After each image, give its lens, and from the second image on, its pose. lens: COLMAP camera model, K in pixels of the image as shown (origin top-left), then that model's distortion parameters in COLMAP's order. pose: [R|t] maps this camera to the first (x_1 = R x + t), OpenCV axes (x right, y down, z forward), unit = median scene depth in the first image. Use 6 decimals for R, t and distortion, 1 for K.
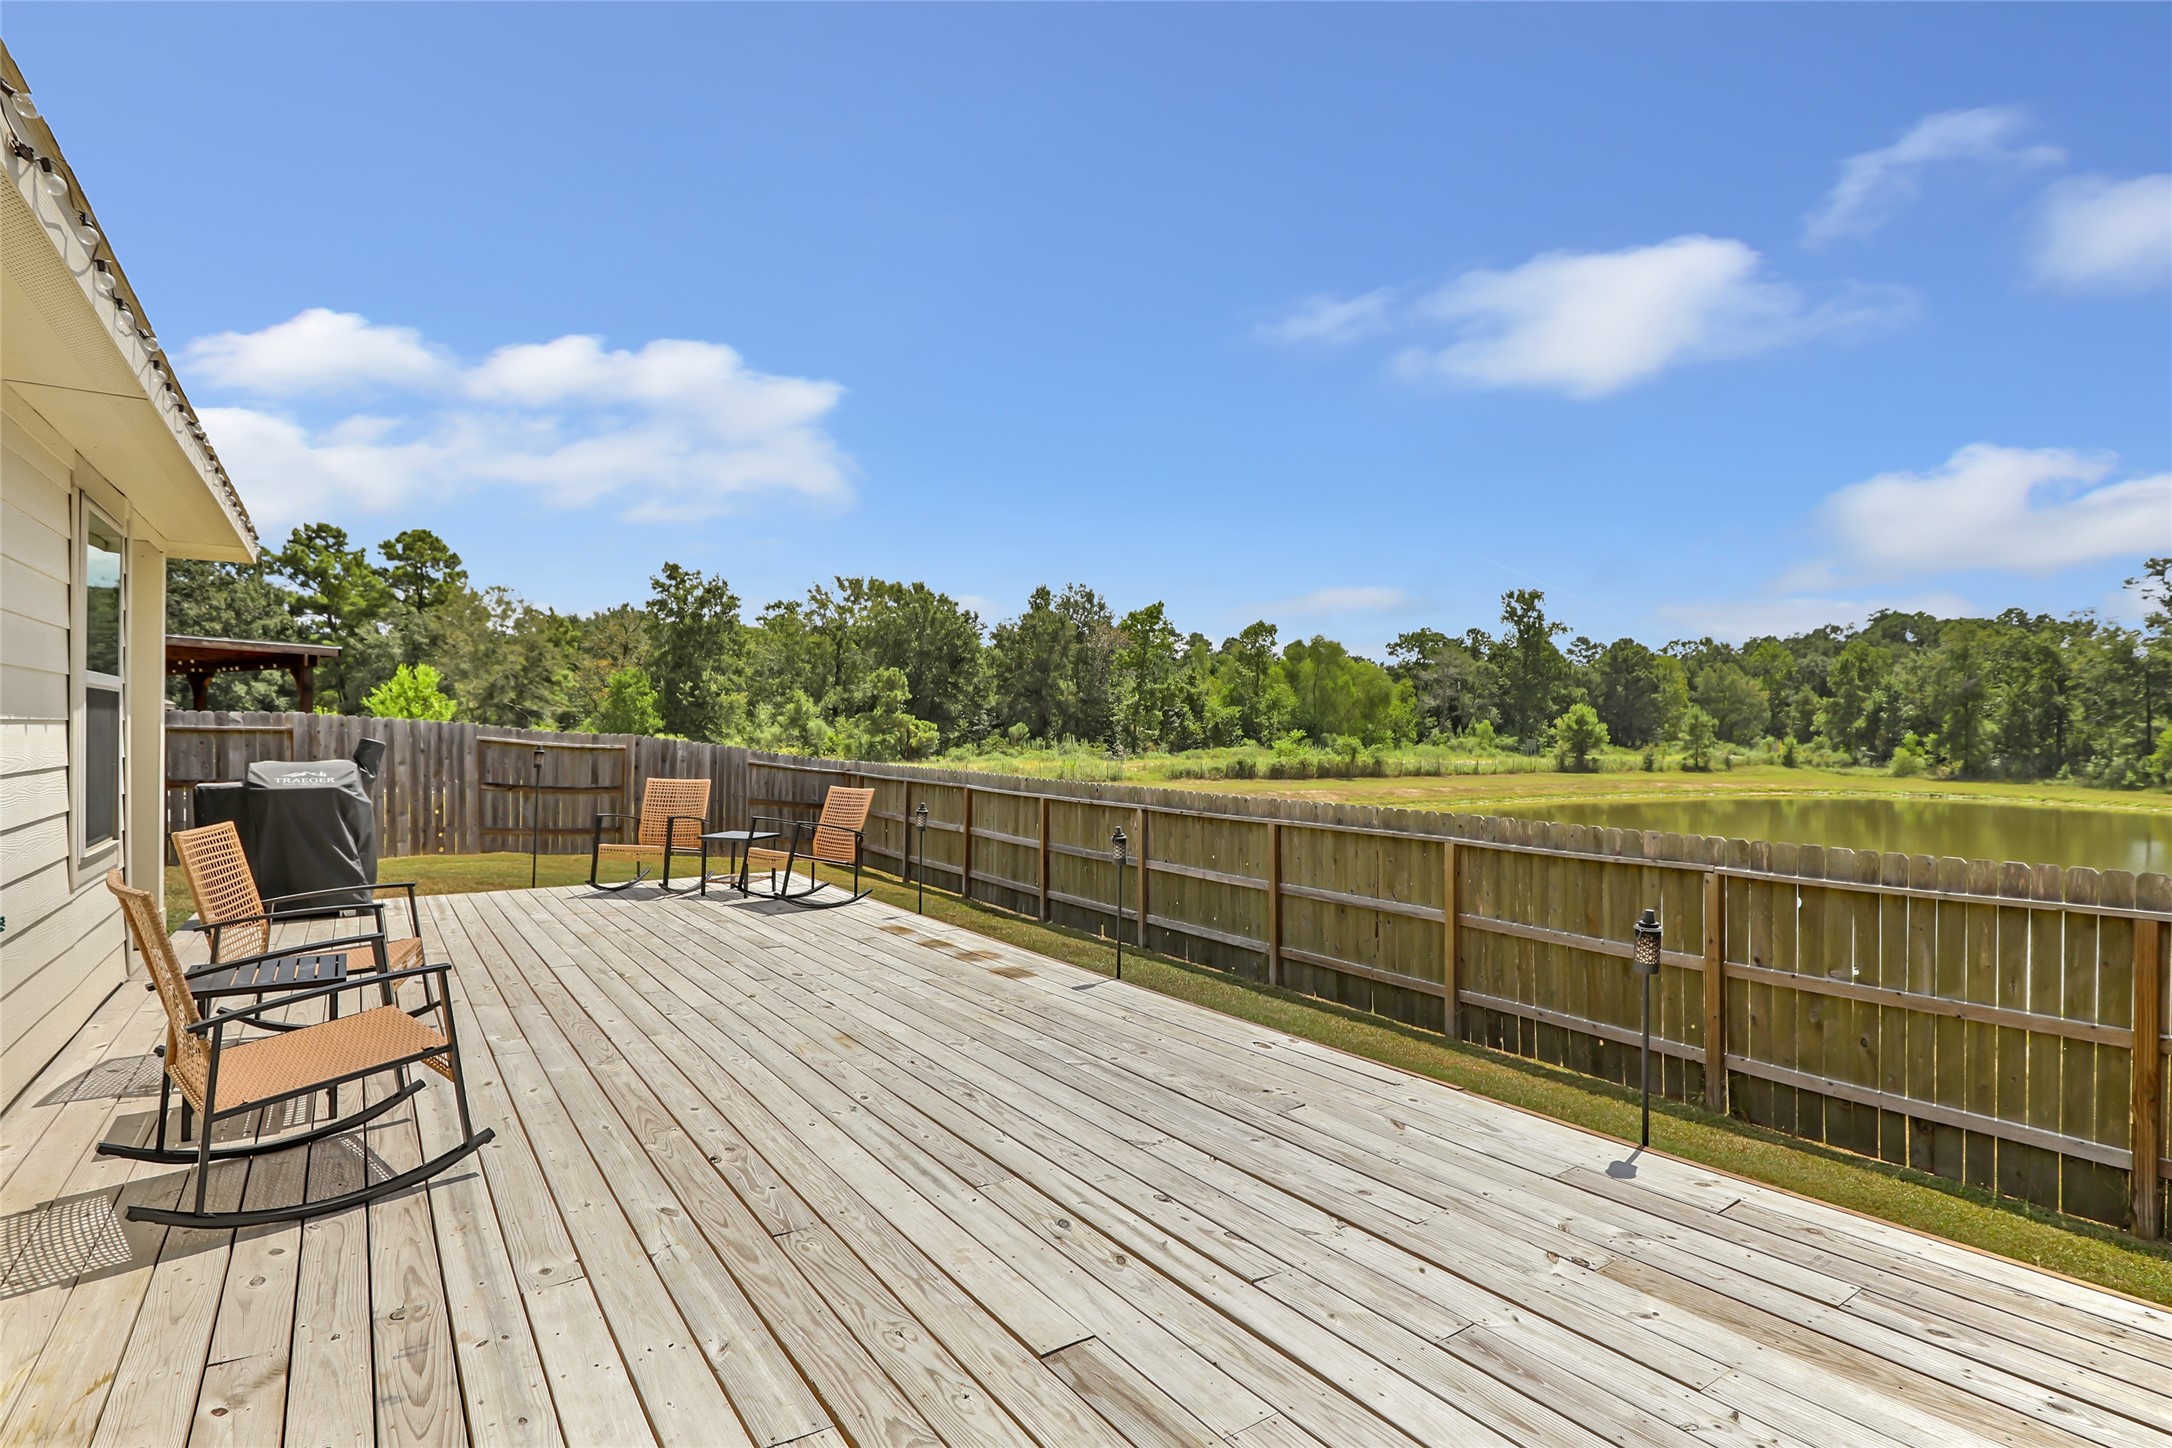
lens RADIAL K [[1086.4, 0, 1039.3], [0, 1086.4, 727.5], [0, 0, 1]] dist [-0.031706, 0.003998]
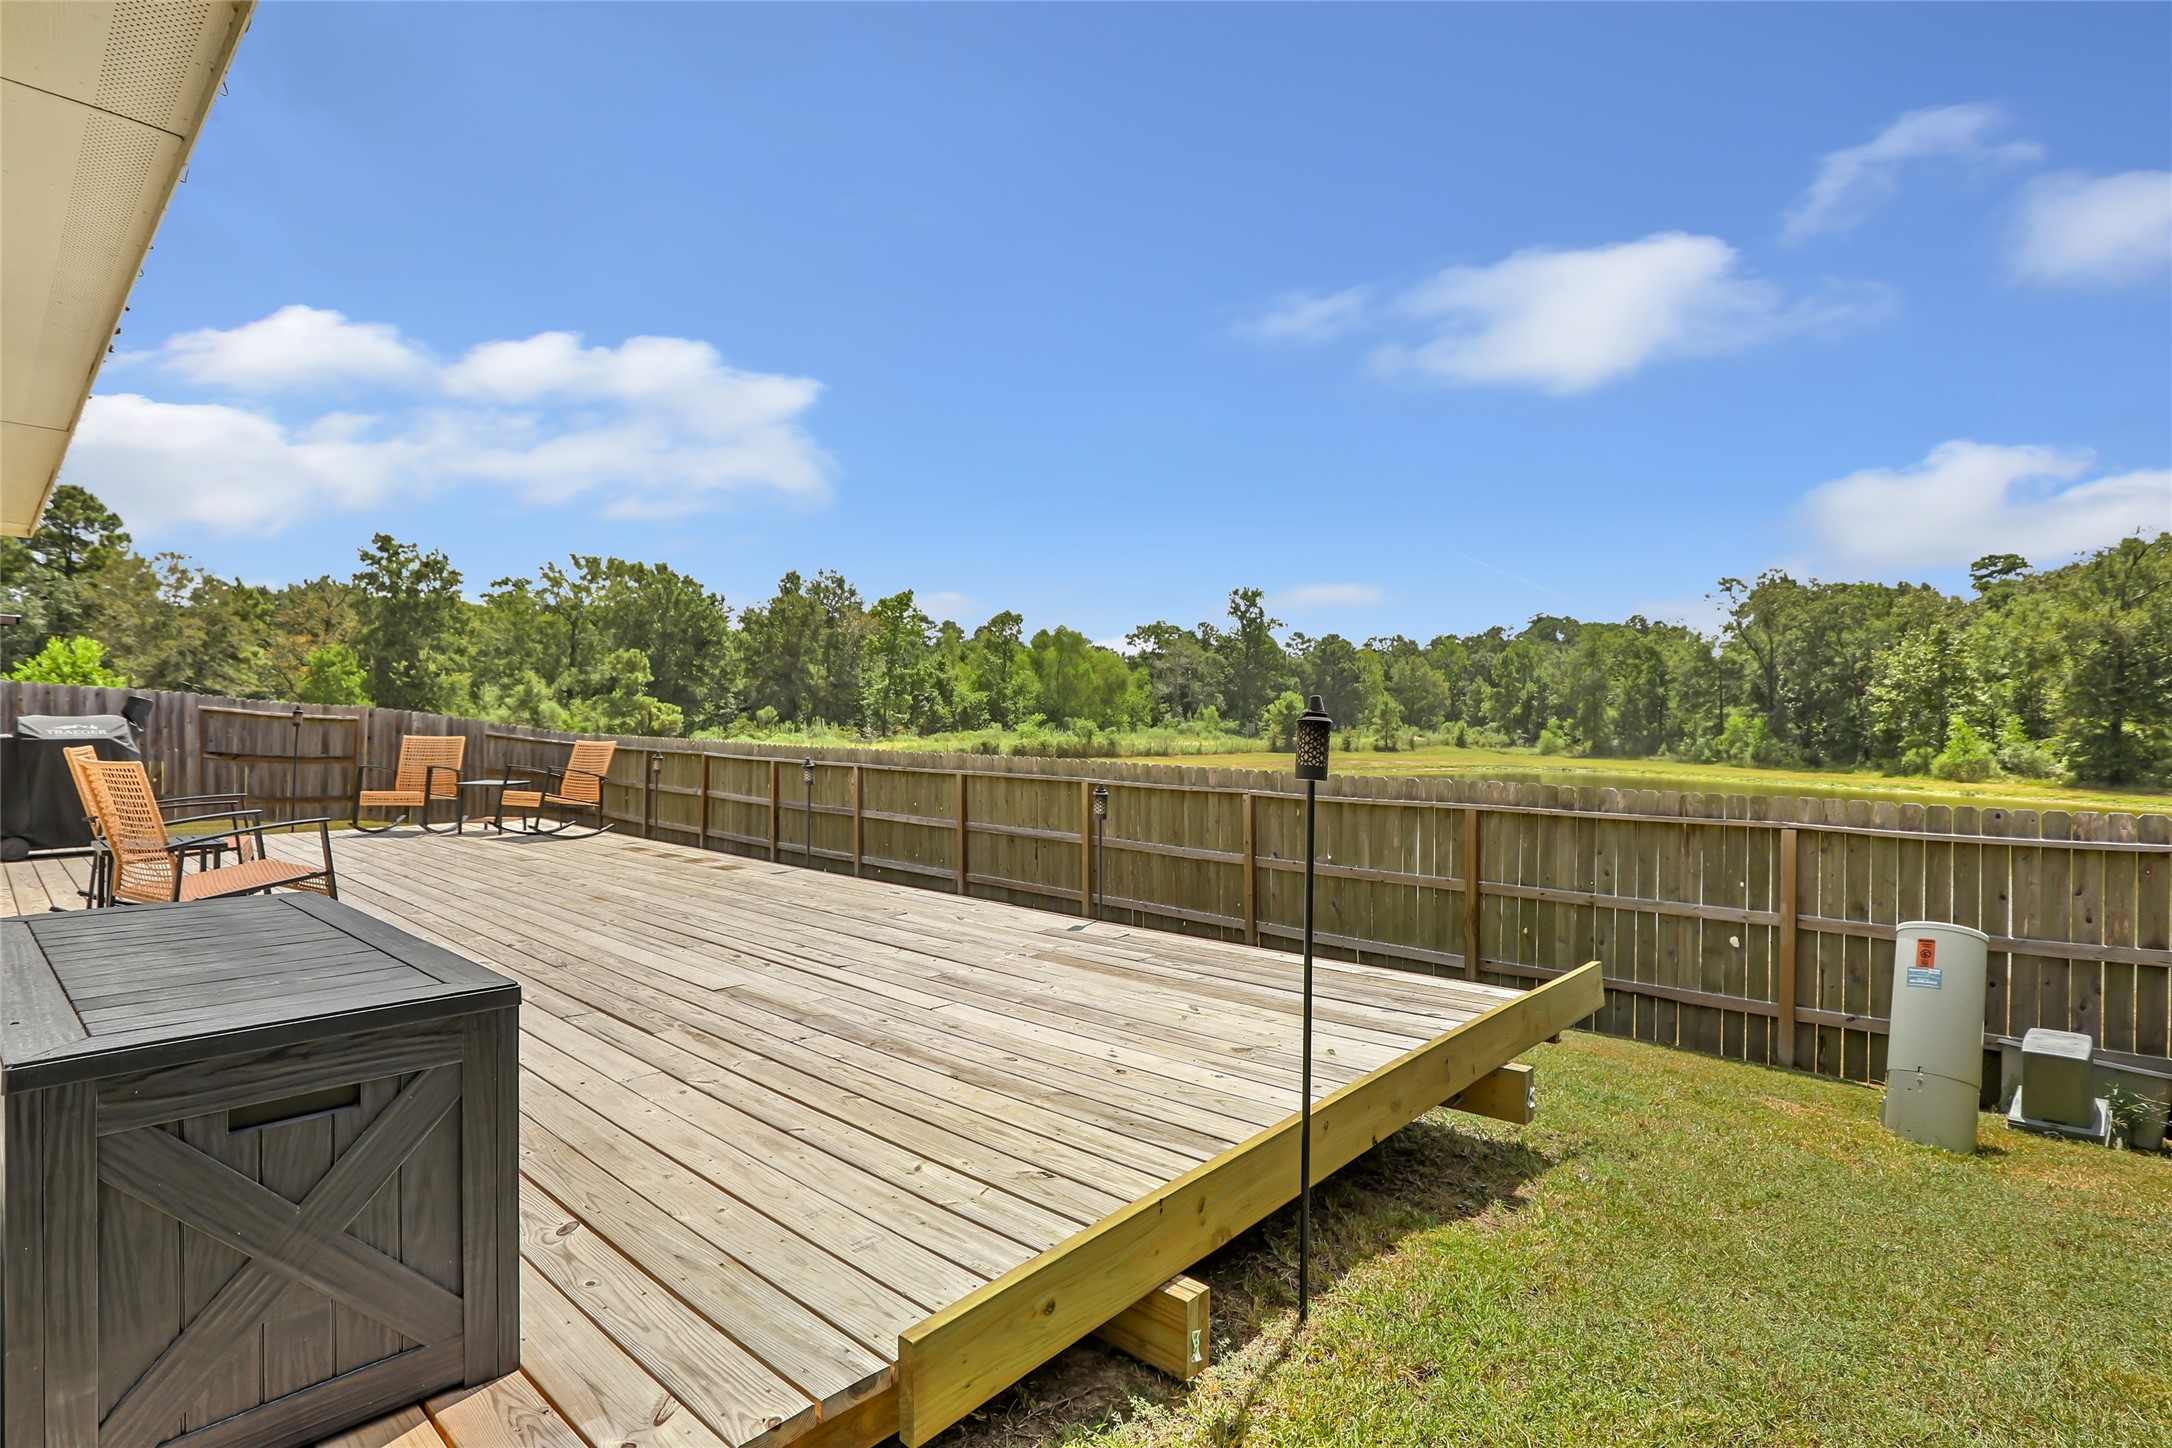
lens RADIAL K [[1086.4, 0, 1085.1], [0, 1086.4, 721.0], [0, 0, 1]] dist [-0.031706, 0.003998]
pose [[0.965957, -0.000984, 0.258700, 0.008571], [-0.000366, 0.999987, 0.005168, 0.005686], [-0.258702, -0.005086, 0.965944, -0.062035]]
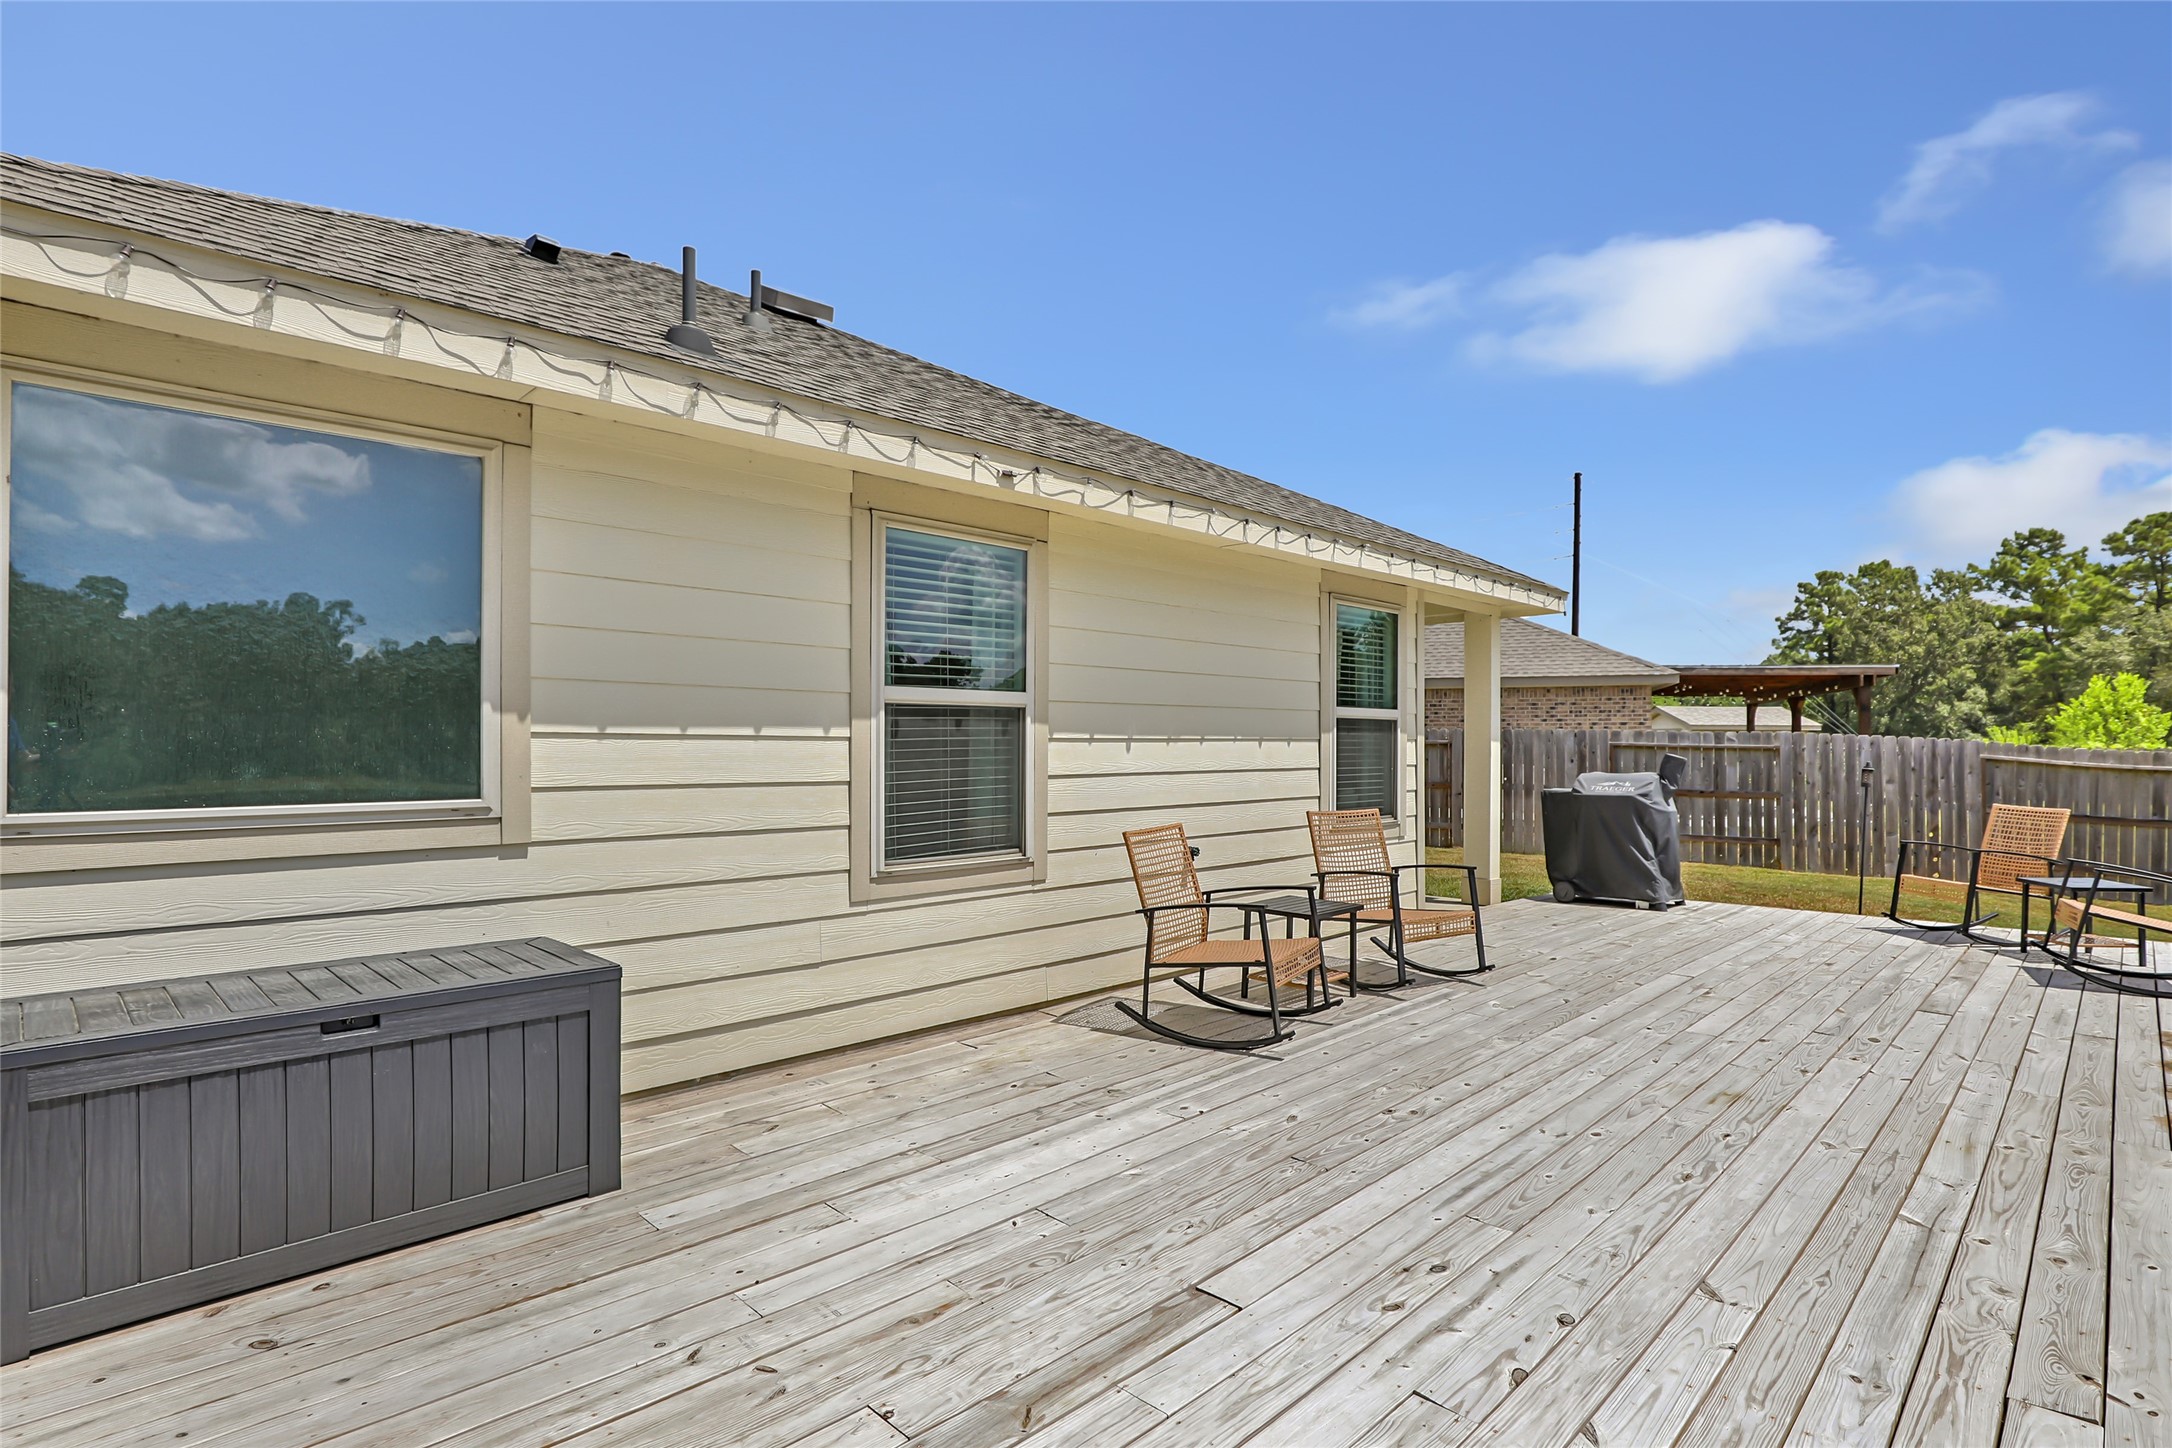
lens RADIAL K [[1086.4, 0, 1145.4], [0, 1086.4, 745.0], [0, 0, 1]] dist [-0.031706, 0.003998]
pose [[0.217283, -0.005465, -0.976093, 0.066219], [0.002298, 0.999984, -0.005087, 0.001080], [0.976106, -0.001137, 0.217292, 0.042170]]
